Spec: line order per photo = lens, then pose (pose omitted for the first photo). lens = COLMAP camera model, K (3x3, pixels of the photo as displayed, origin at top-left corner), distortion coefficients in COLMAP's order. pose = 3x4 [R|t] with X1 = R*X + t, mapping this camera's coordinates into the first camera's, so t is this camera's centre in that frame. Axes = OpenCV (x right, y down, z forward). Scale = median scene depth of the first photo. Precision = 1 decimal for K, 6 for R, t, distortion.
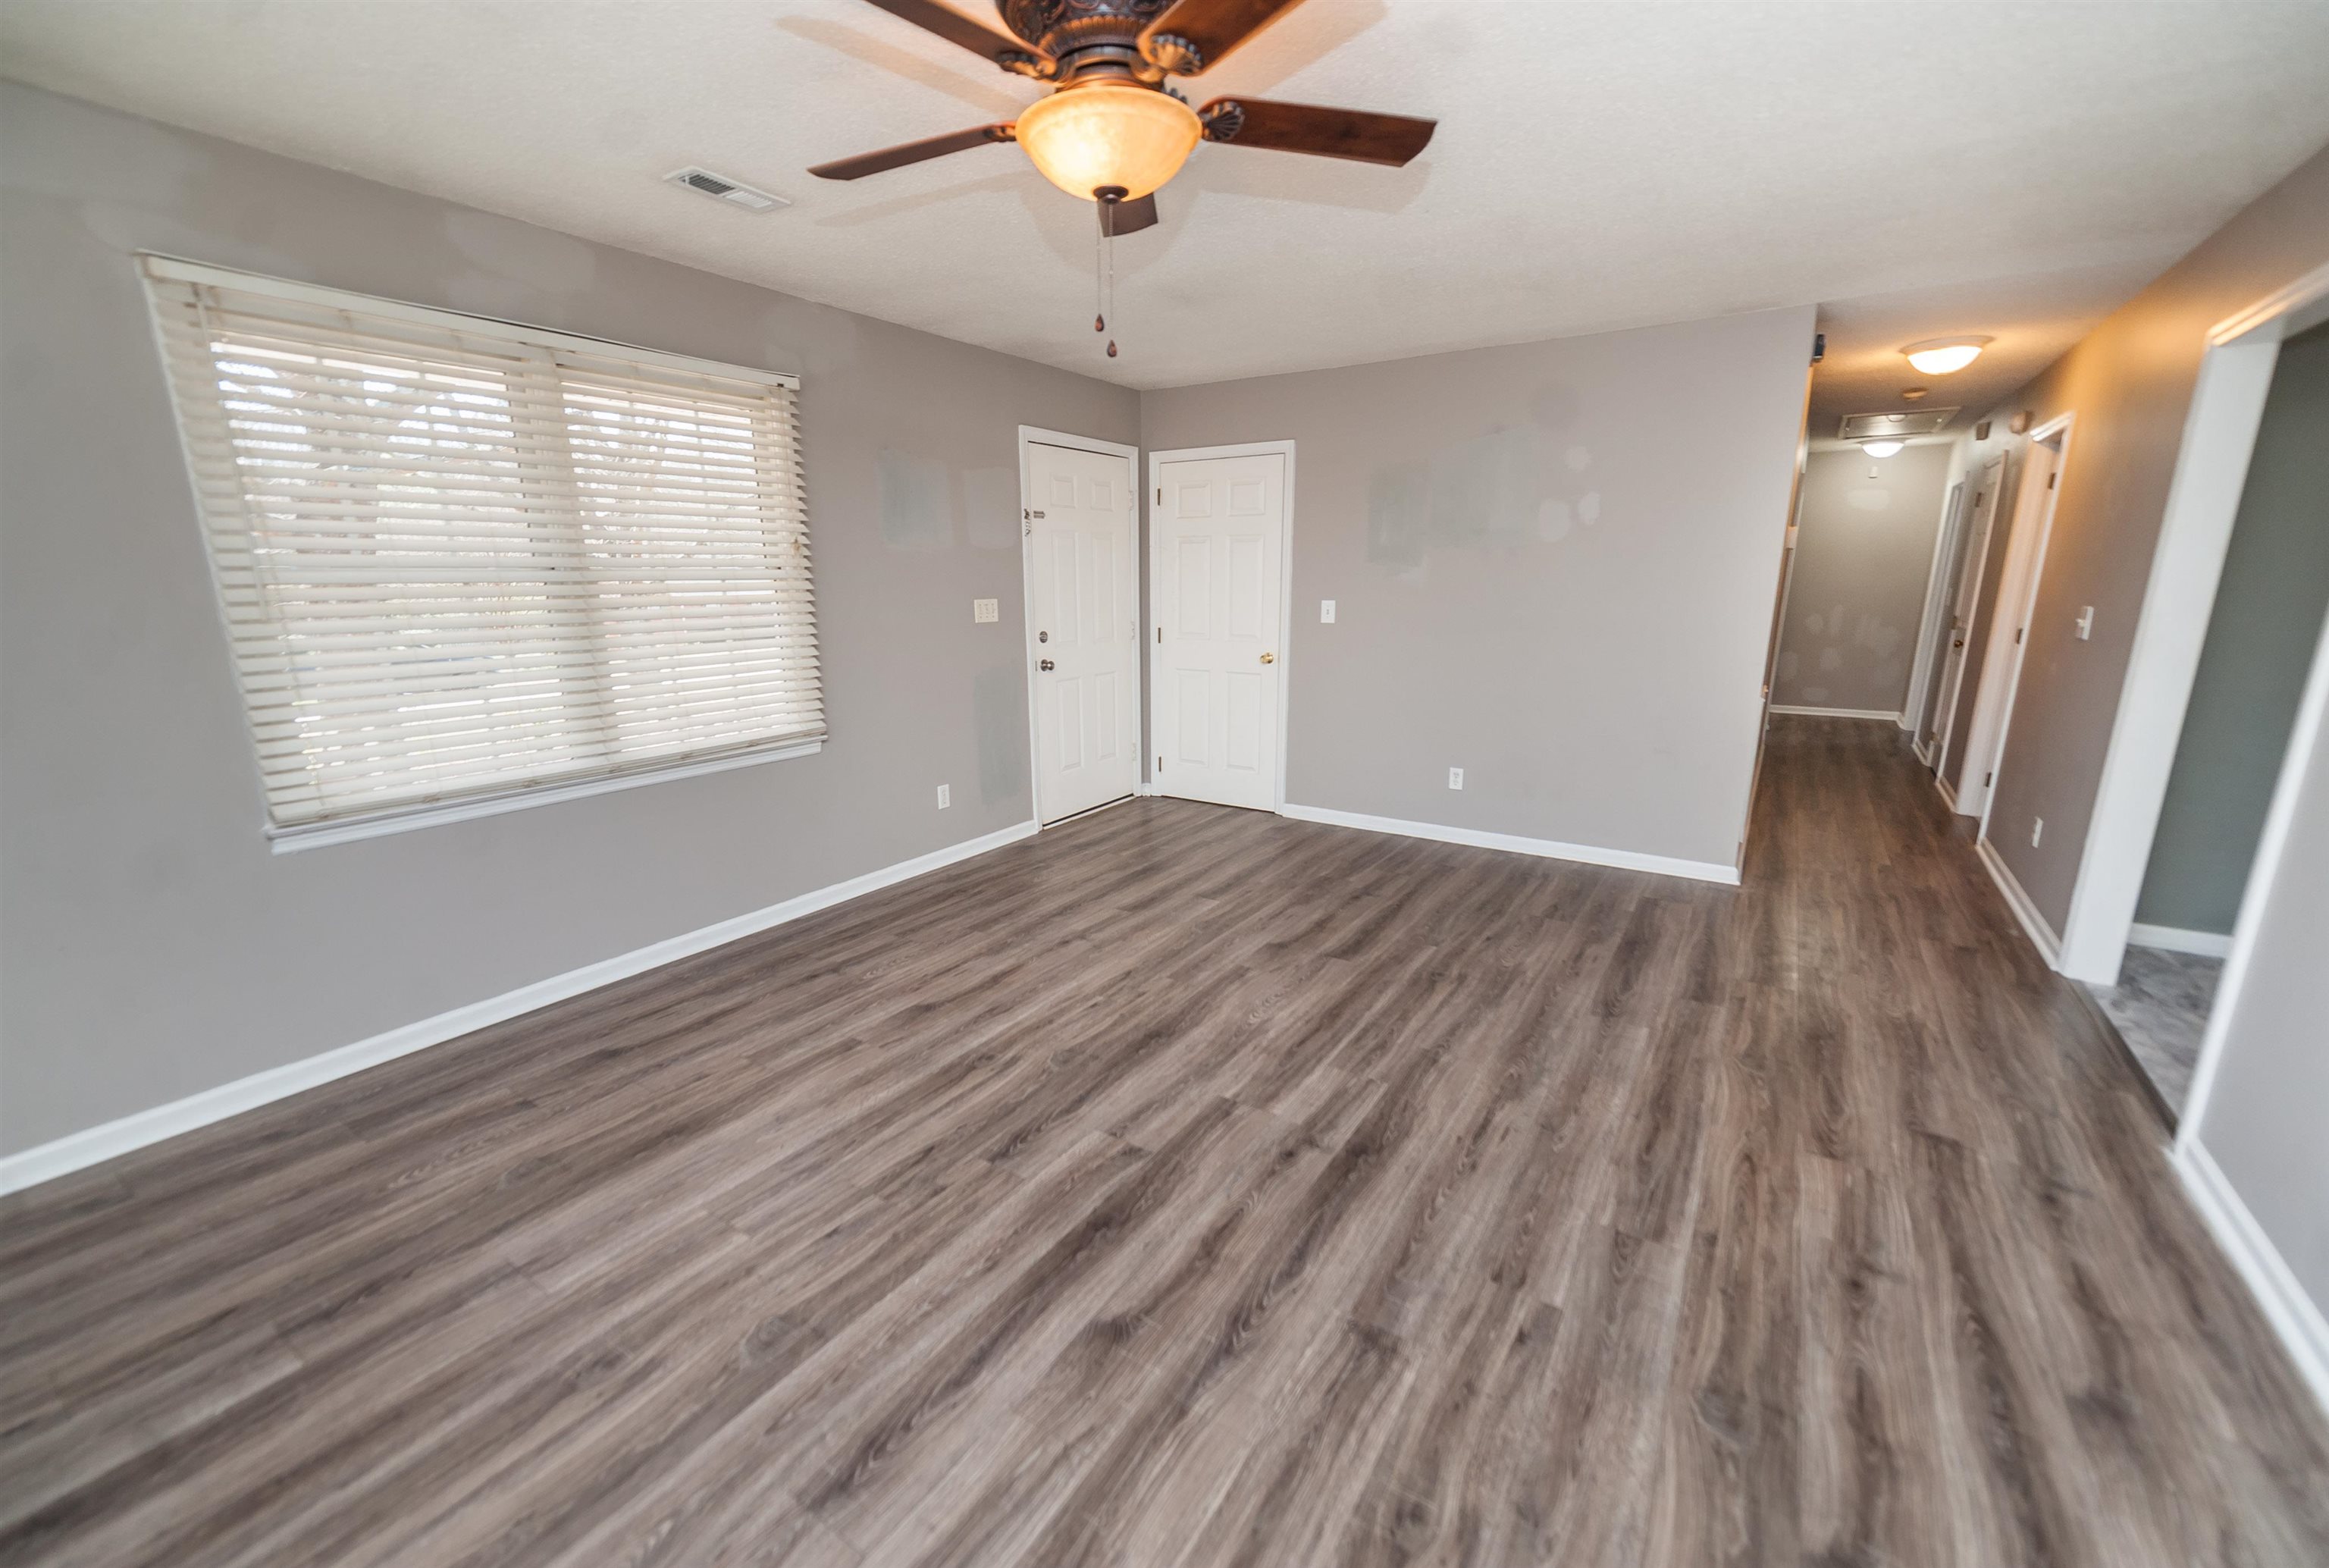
lens RADIAL K [[926.9, 0, 1128.0], [0, 926.9, 805.2], [0, 0, 1]] dist [0.015028, -0.005374]
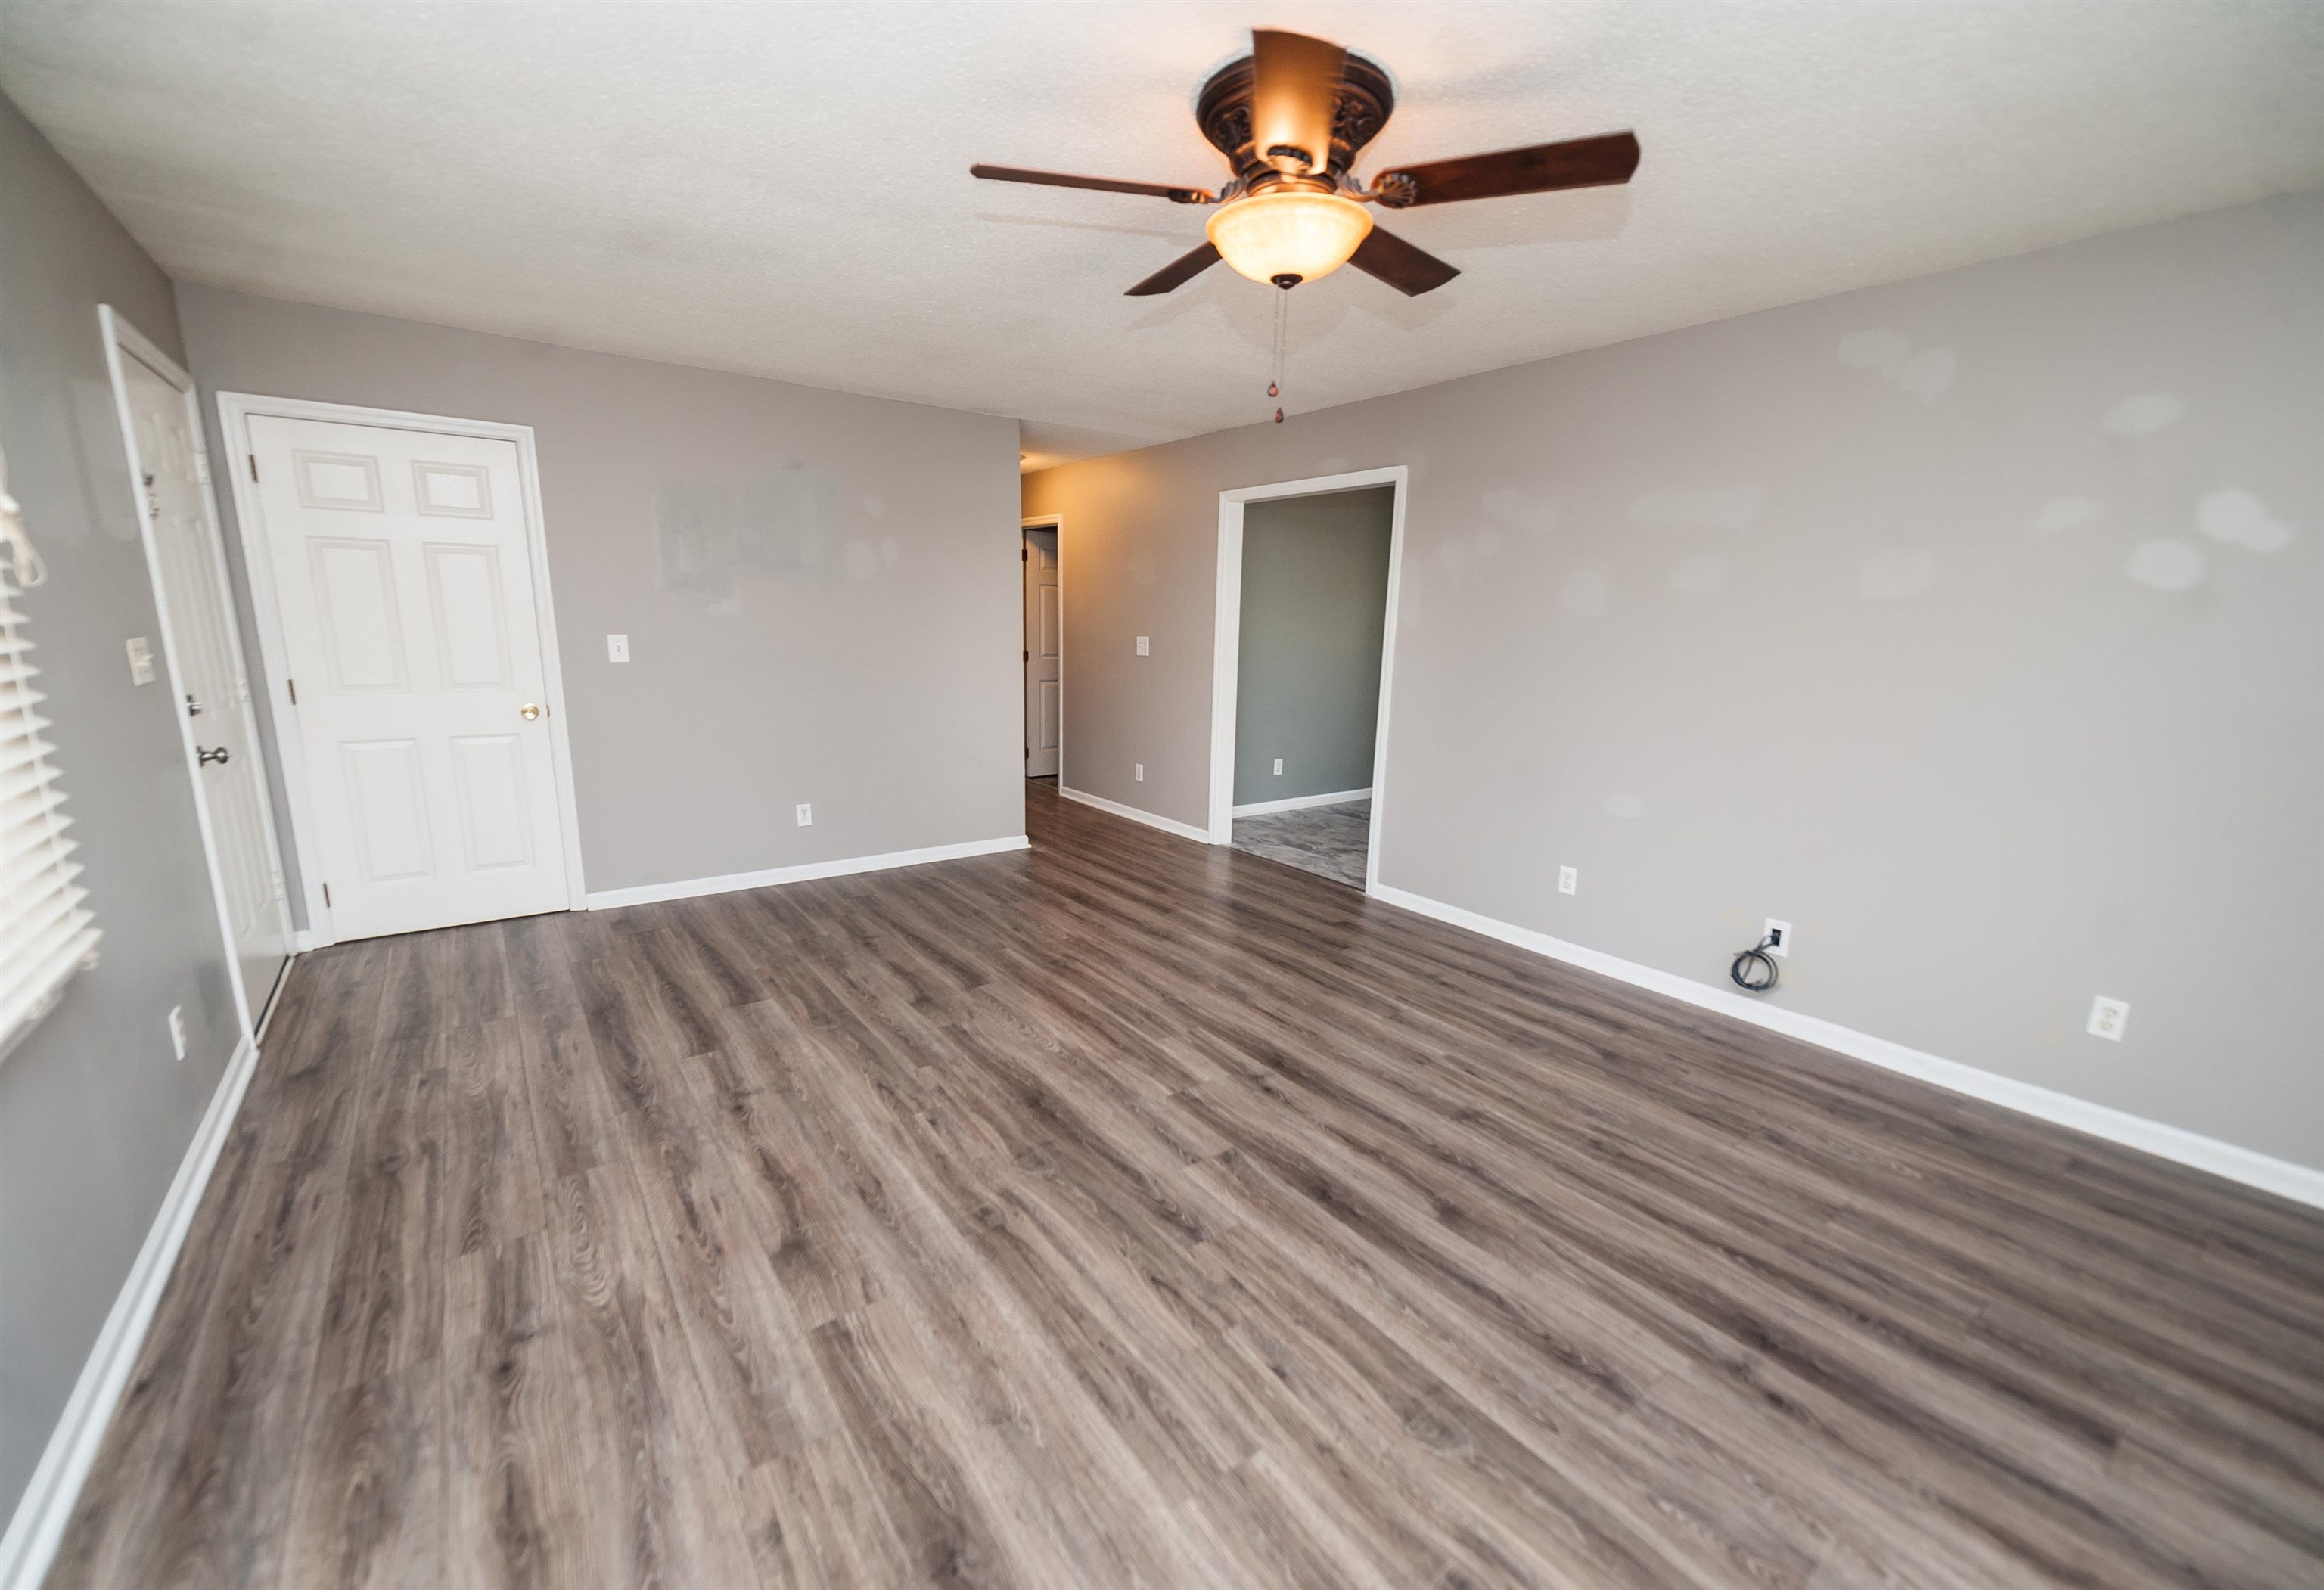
lens RADIAL K [[944.9, 0, 1135.8], [0, 944.9, 841.8], [0, 0, 1]] dist [0.009034, -0.001218]
pose [[0.340825, -0.210409, 0.916279, -0.724904], [0.206913, 0.967523, 0.145212, -0.119067], [-0.917075, 0.140098, 0.373292, 0.489675]]
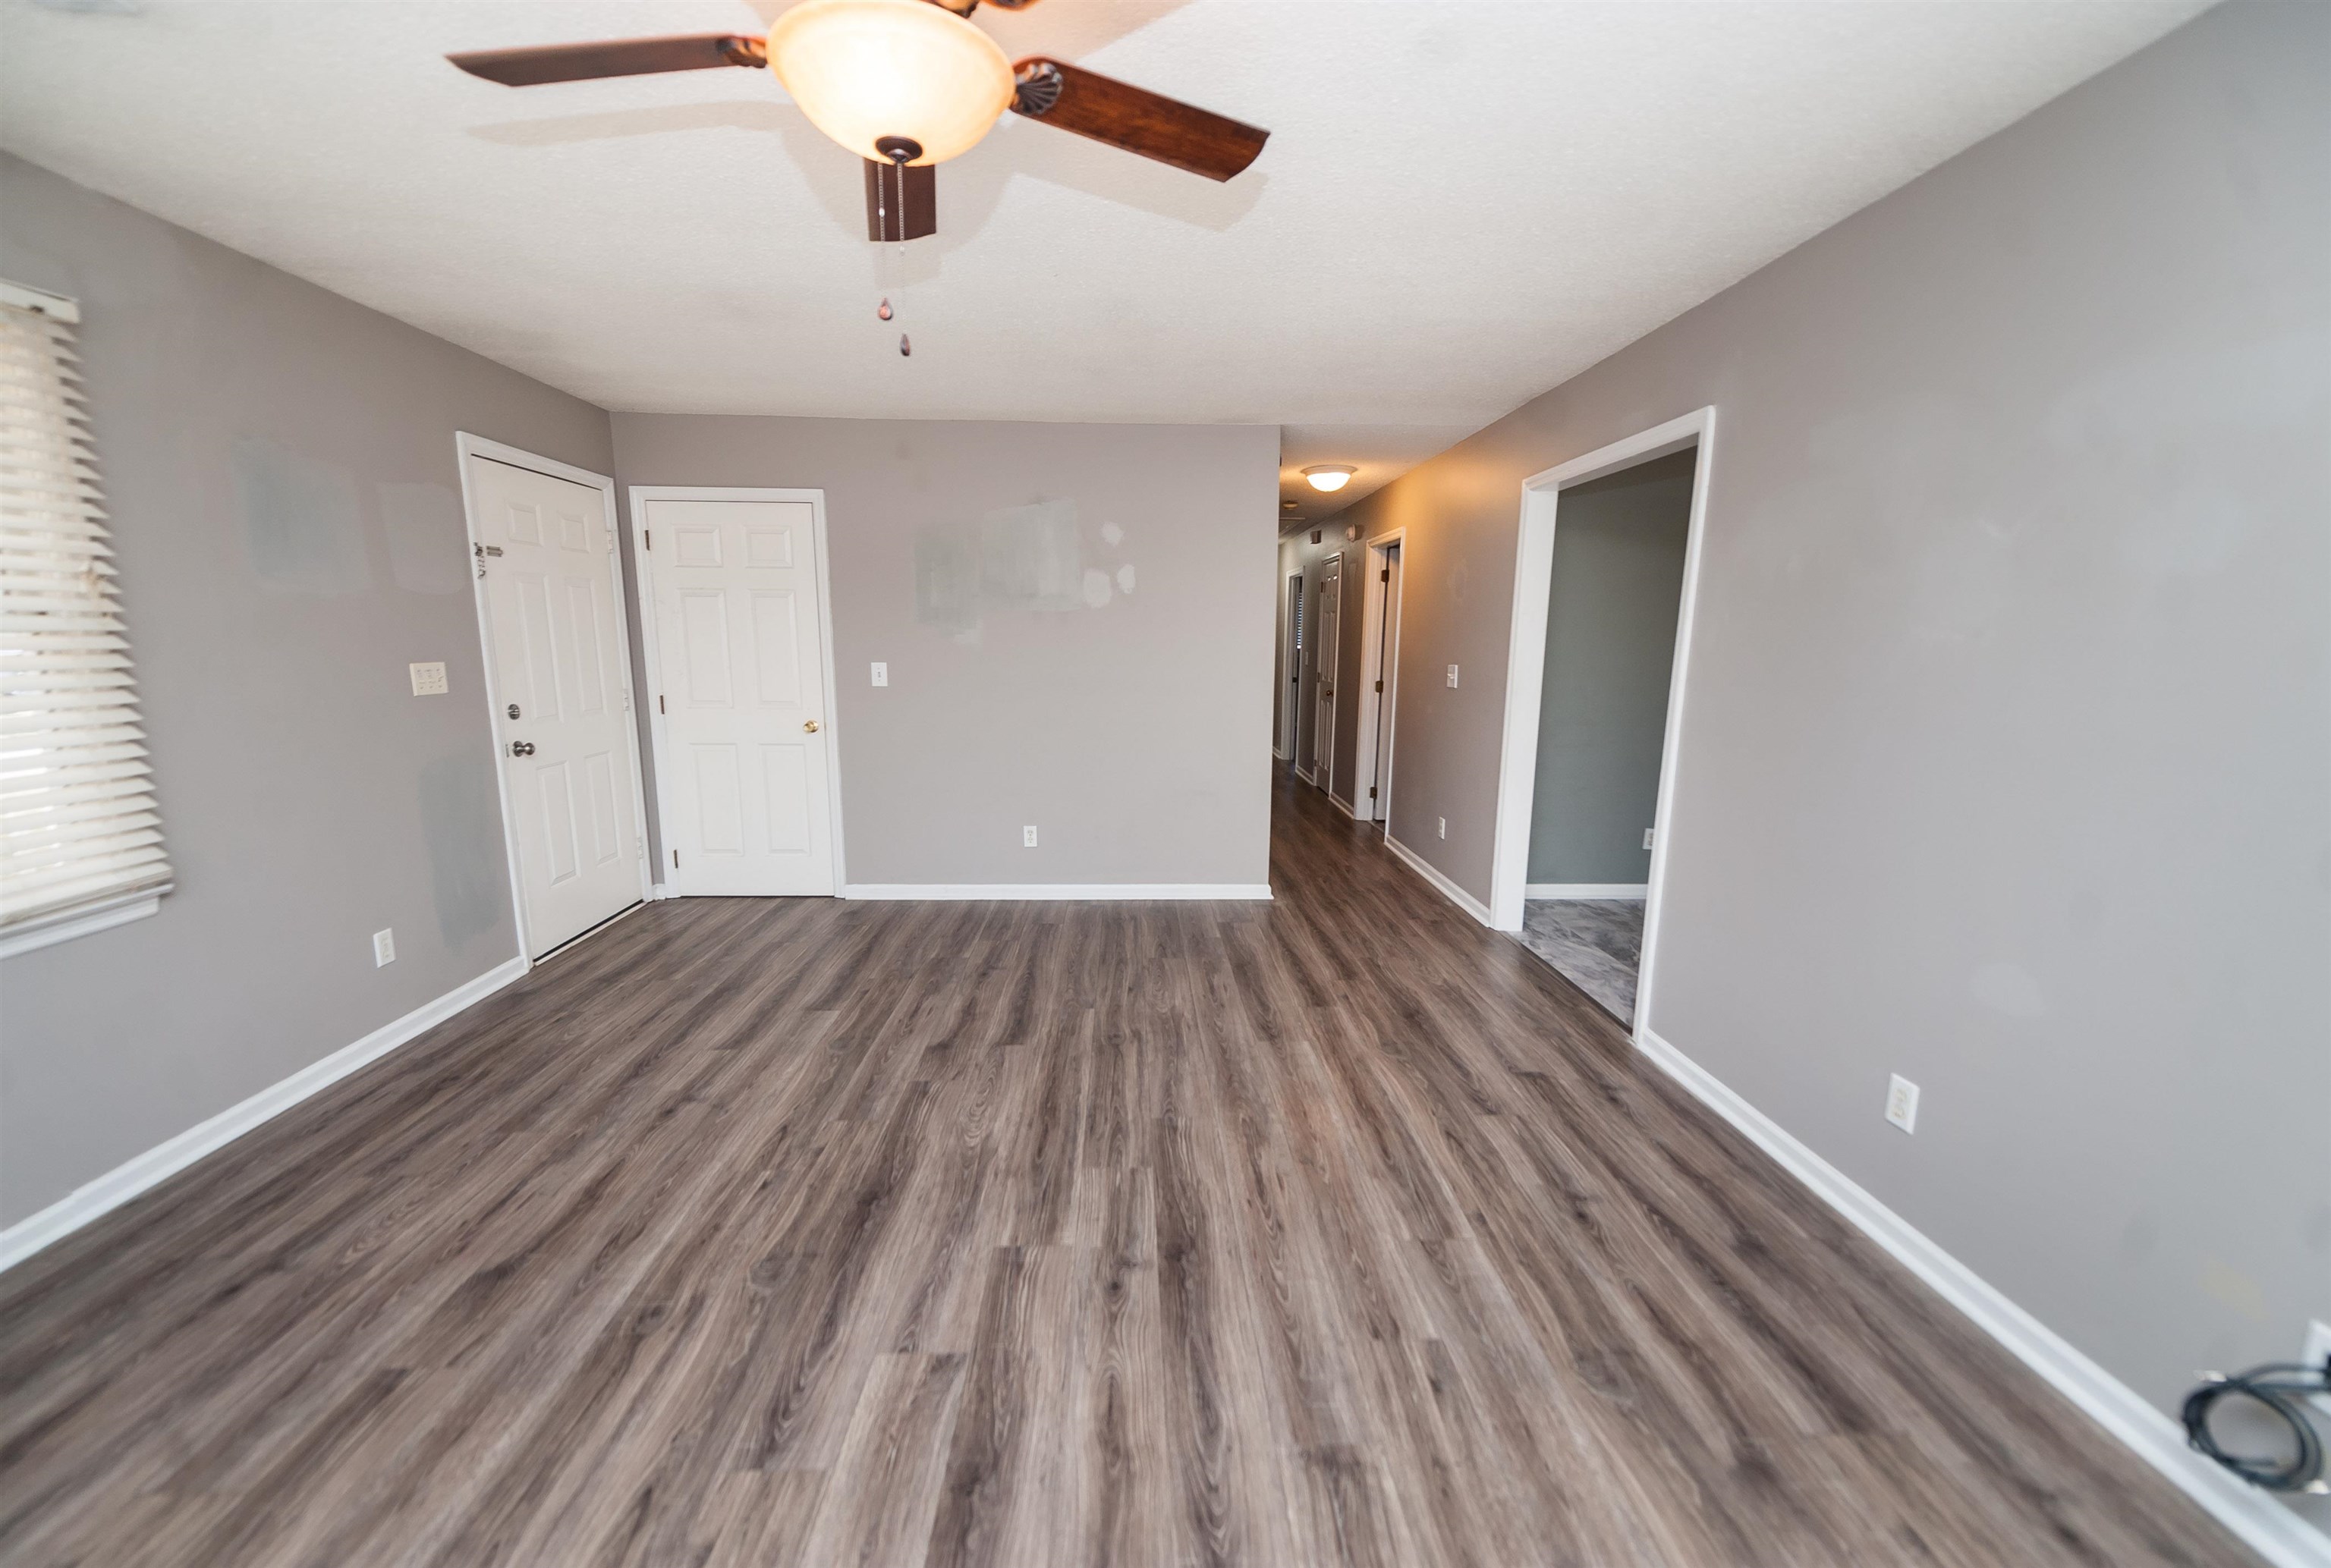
lens RADIAL K [[927.5, 0, 1133.8], [0, 927.5, 804.1], [0, 0, 1]] dist [0.015028, -0.005374]
pose [[0.814669, -0.093415, 0.572353, -0.204965], [0.130787, 0.991110, -0.024396, -0.038715], [-0.564986, 0.094731, 0.819645, 0.172291]]
